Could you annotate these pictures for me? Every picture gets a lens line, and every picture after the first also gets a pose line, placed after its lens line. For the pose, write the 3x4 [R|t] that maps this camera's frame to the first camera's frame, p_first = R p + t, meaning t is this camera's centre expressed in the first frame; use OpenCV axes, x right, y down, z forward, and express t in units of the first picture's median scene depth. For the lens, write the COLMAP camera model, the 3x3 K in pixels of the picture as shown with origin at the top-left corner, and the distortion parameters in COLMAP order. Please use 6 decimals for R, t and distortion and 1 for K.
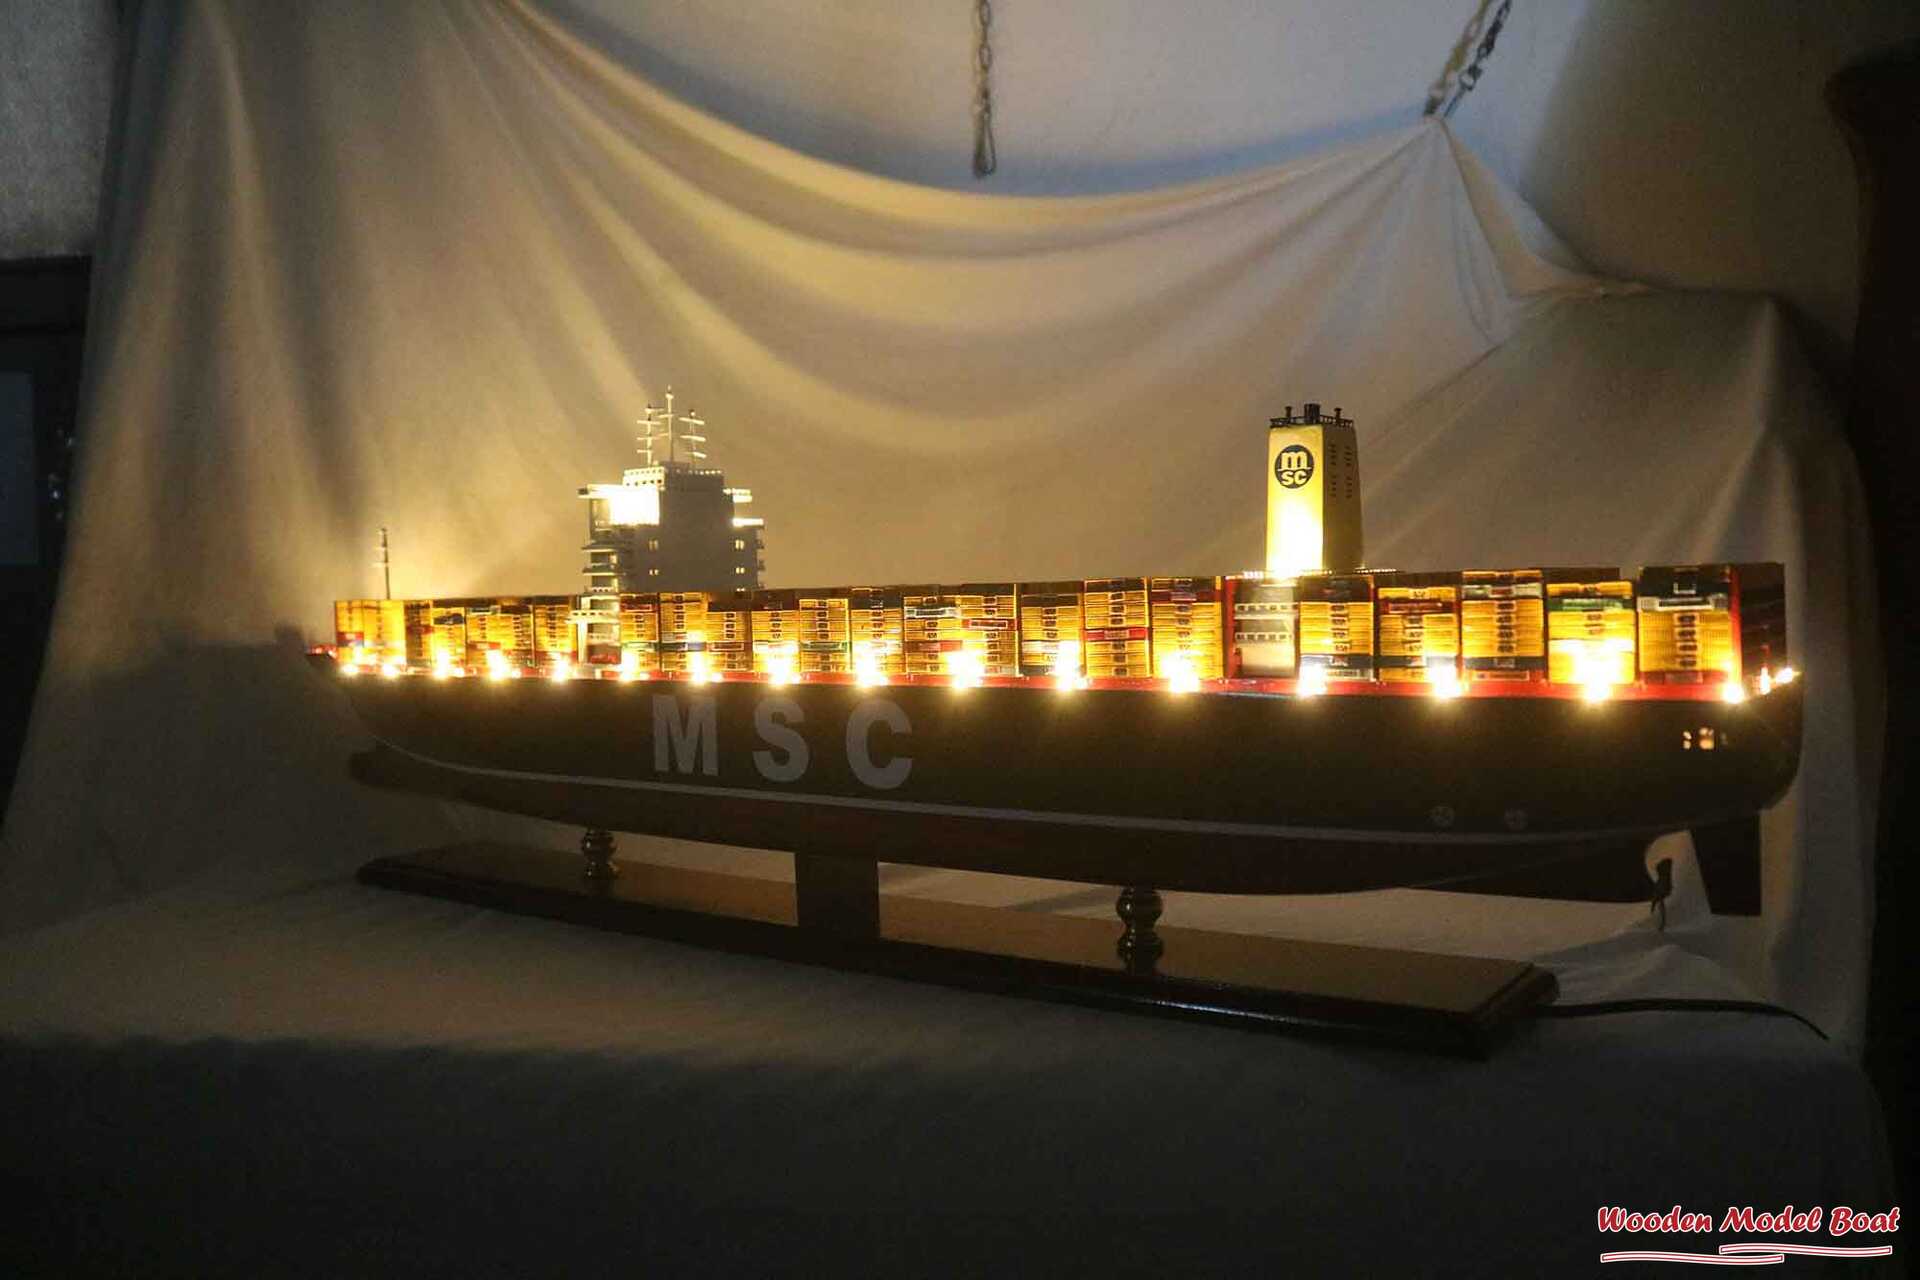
lens RADIAL K [[1556.8, 0, 958.6], [0, 1556.8, 626.0], [0, 0, 1]] dist [-0.155351, 0.117639]
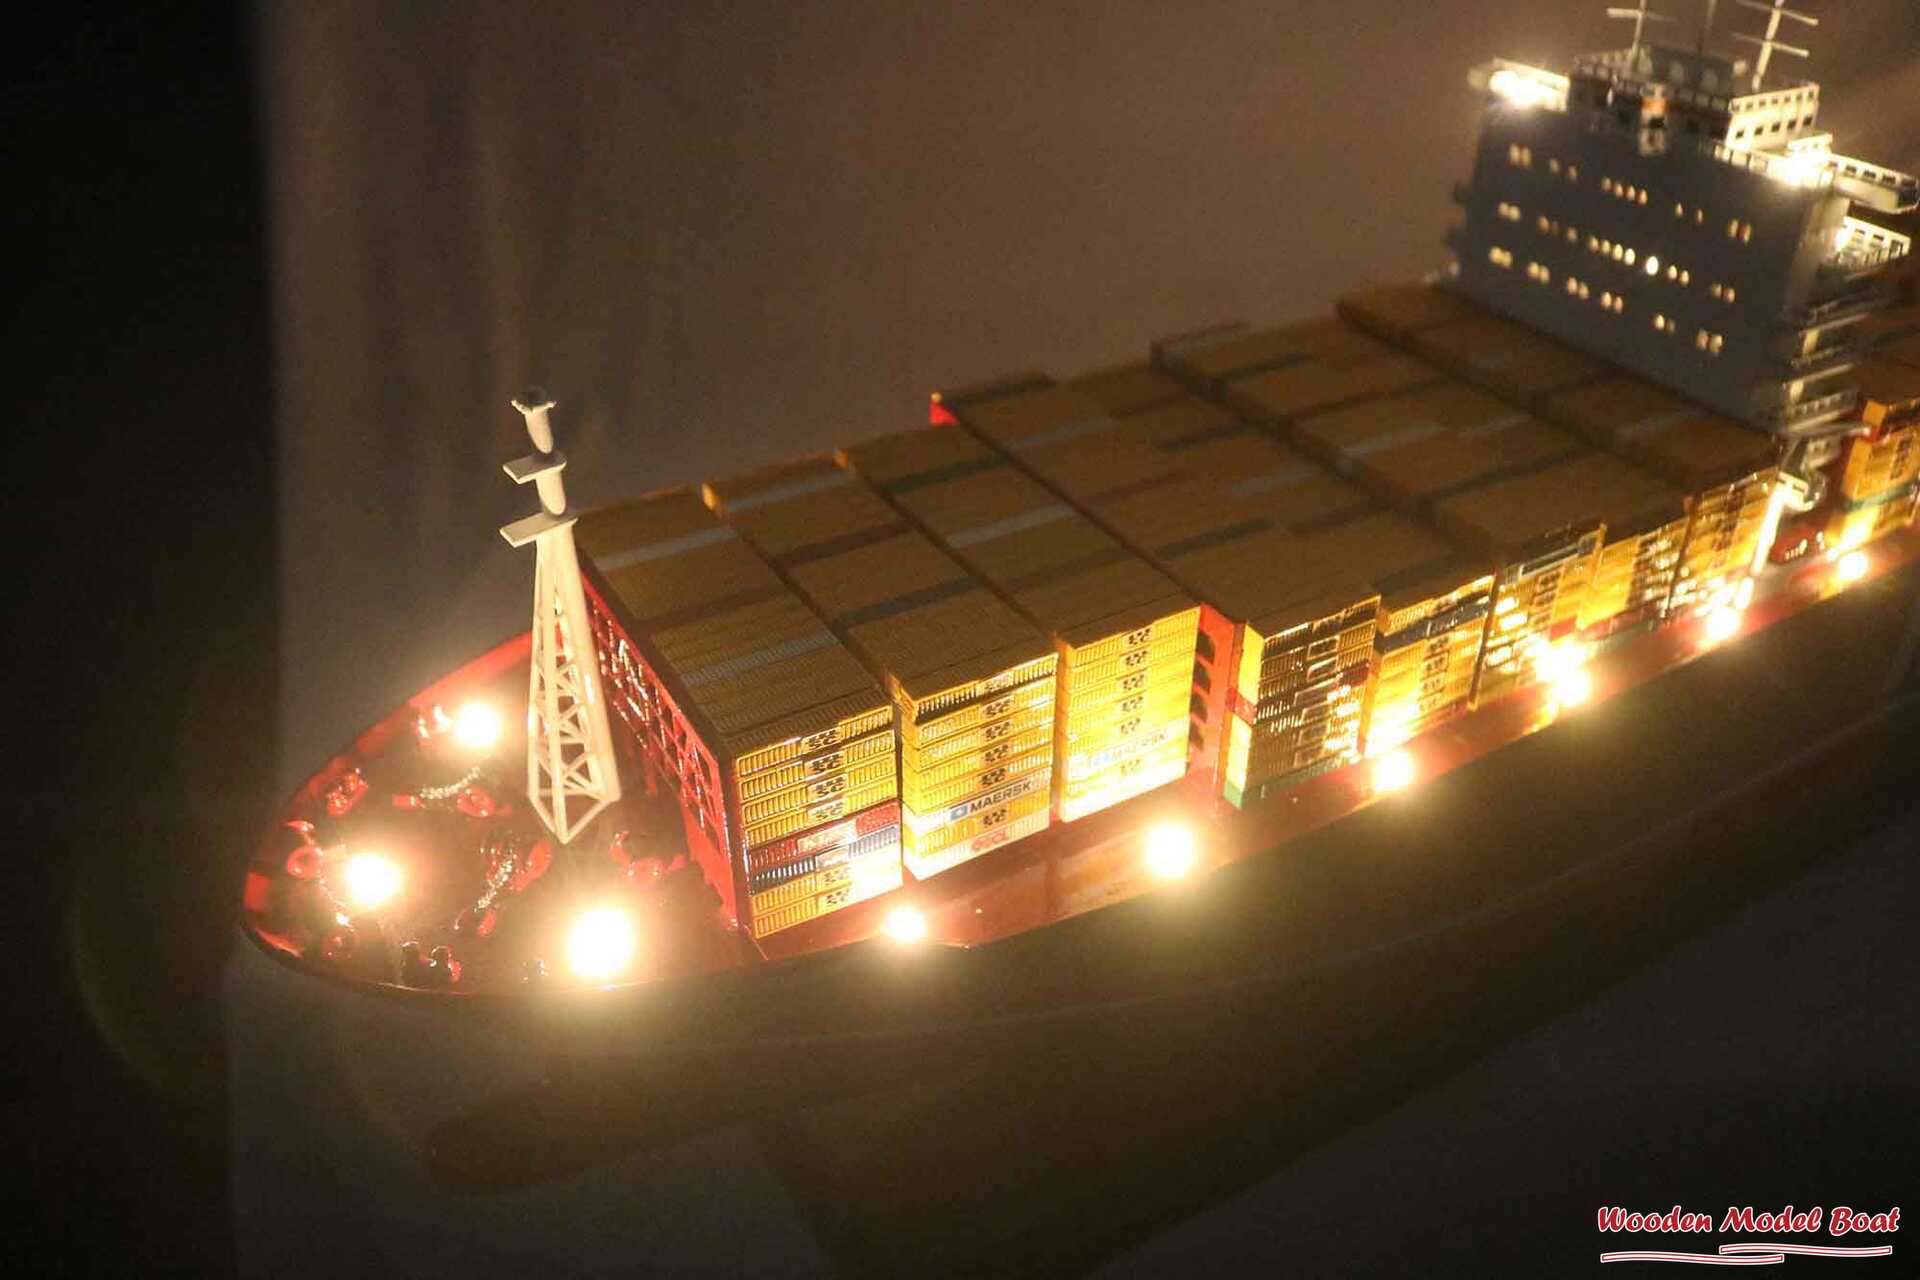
lens RADIAL K [[1556.8, 0, 958.6], [0, 1556.8, 626.0], [0, 0, 1]] dist [-0.155351, 0.117639]
pose [[0.407419, -0.469882, 0.783084, -0.862362], [0.020336, 0.861933, 0.506614, -0.236886], [-0.913015, -0.190480, 0.360723, 1.316542]]
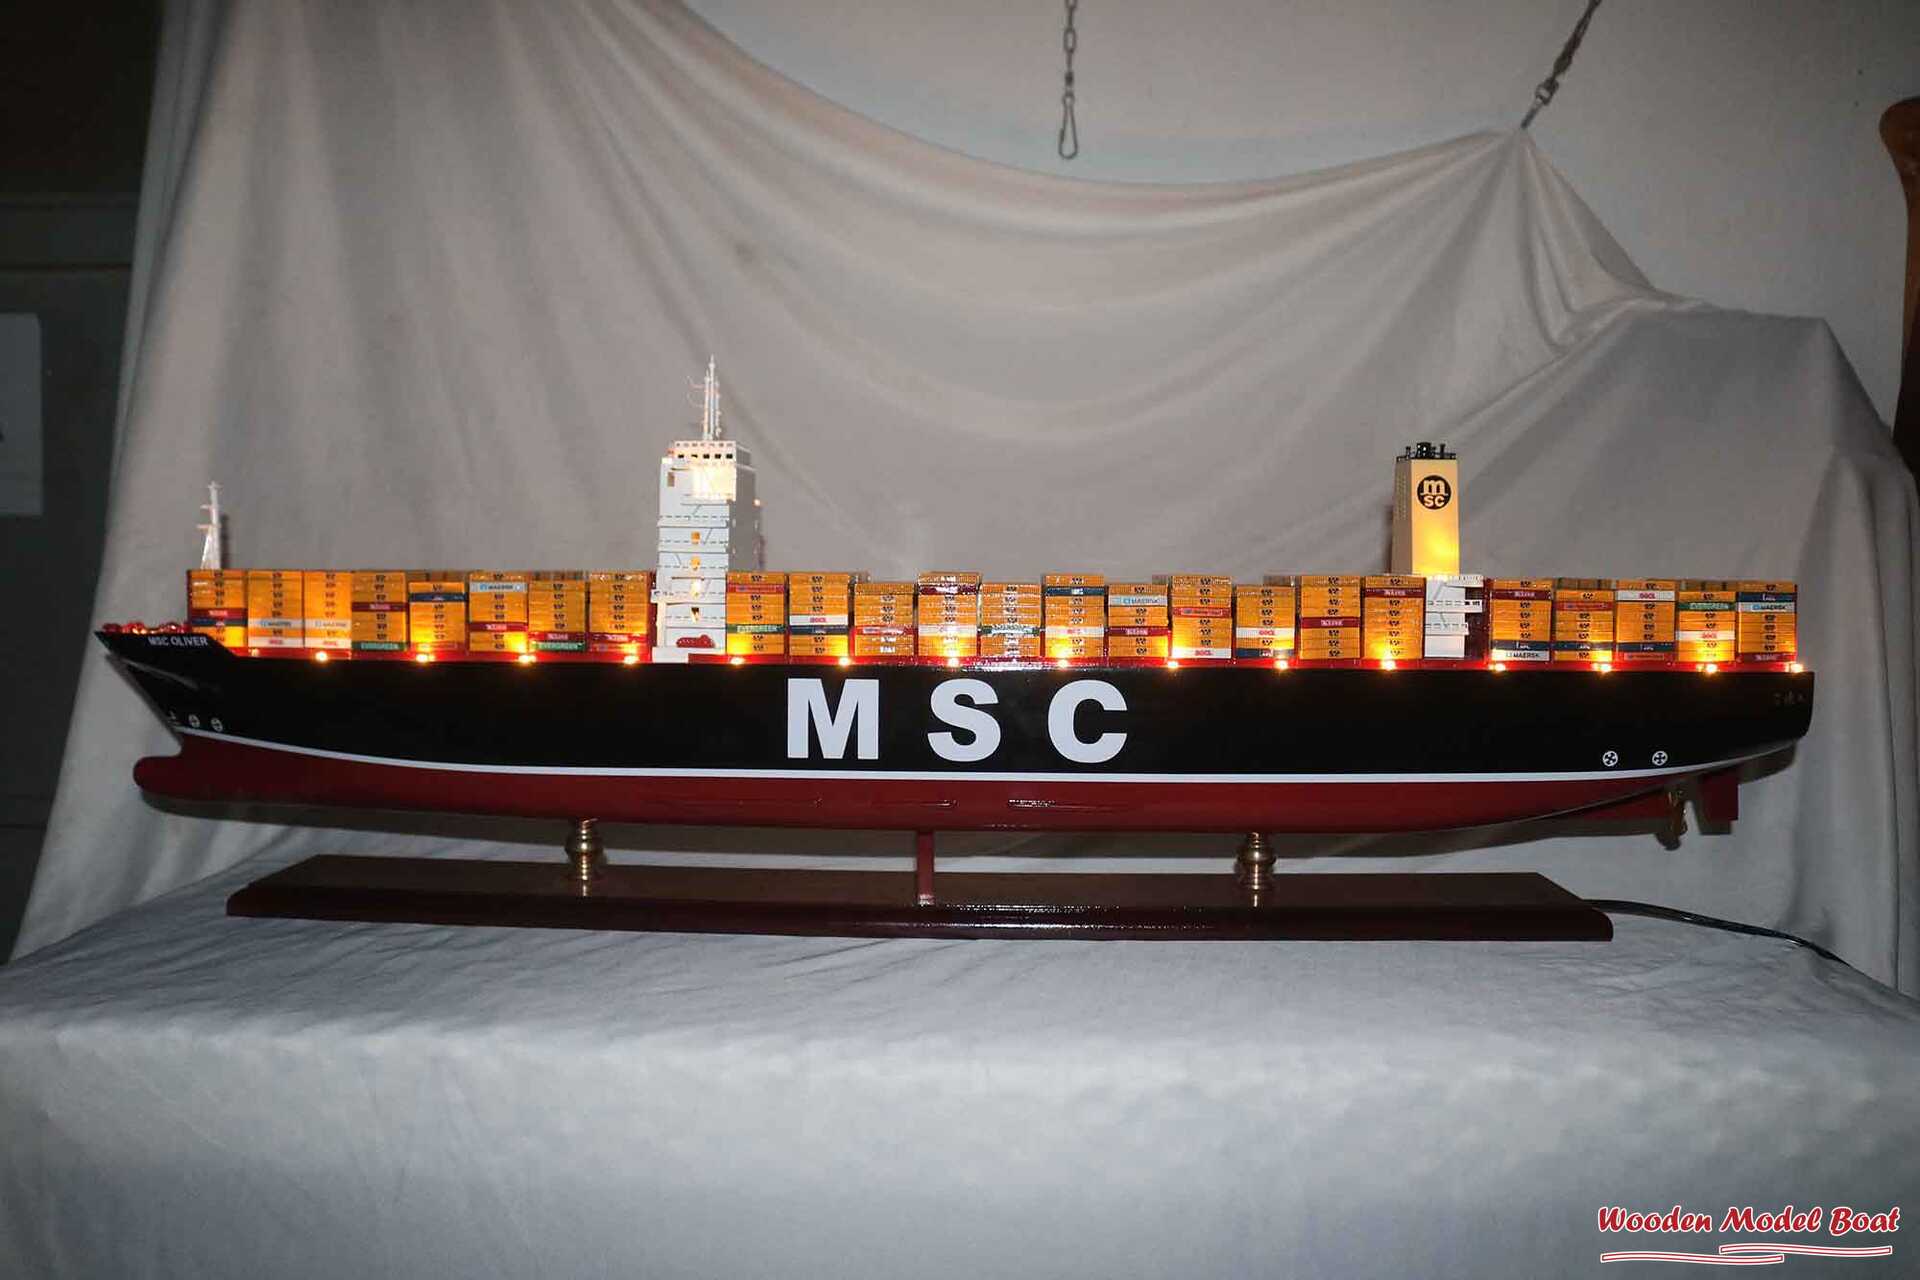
lens RADIAL K [[1563.2, 0, 937.6], [0, 1563.2, 643.8], [0, 0, 1]] dist [-0.158670, 0.119295]
pose [[0.836035, 0.005719, 0.548646, -0.774050], [-0.014486, 0.999827, 0.011651, 0.011643], [-0.548484, -0.017688, 0.835974, 0.159404]]
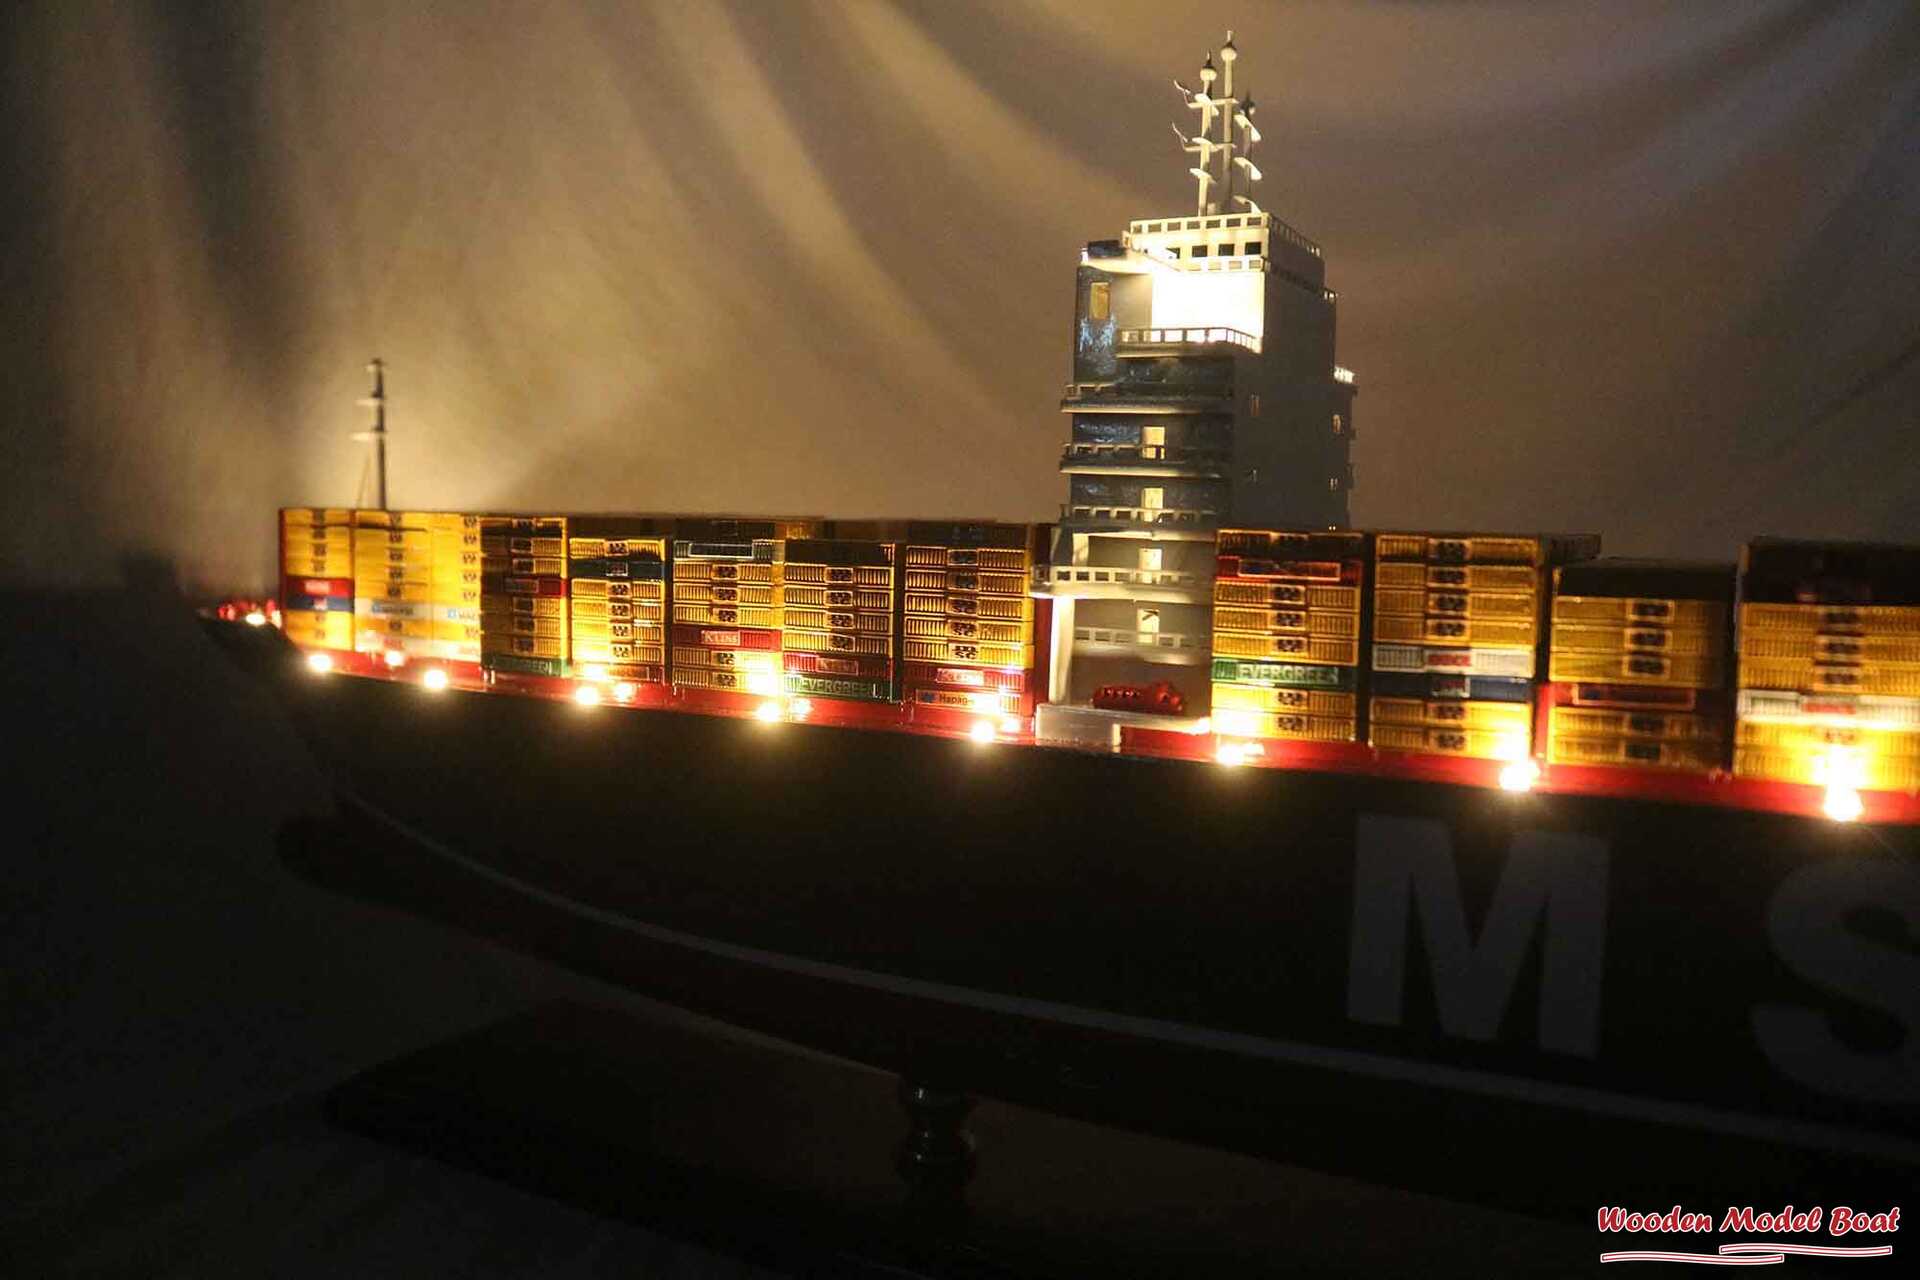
lens RADIAL K [[1556.8, 0, 958.6], [0, 1556.8, 626.0], [0, 0, 1]] dist [-0.155351, 0.117639]
pose [[0.989846, 0.036829, 0.137290, -0.403157], [-0.042665, 0.998296, 0.039809, -0.011625], [-0.135590, -0.045262, 0.989731, 0.780072]]
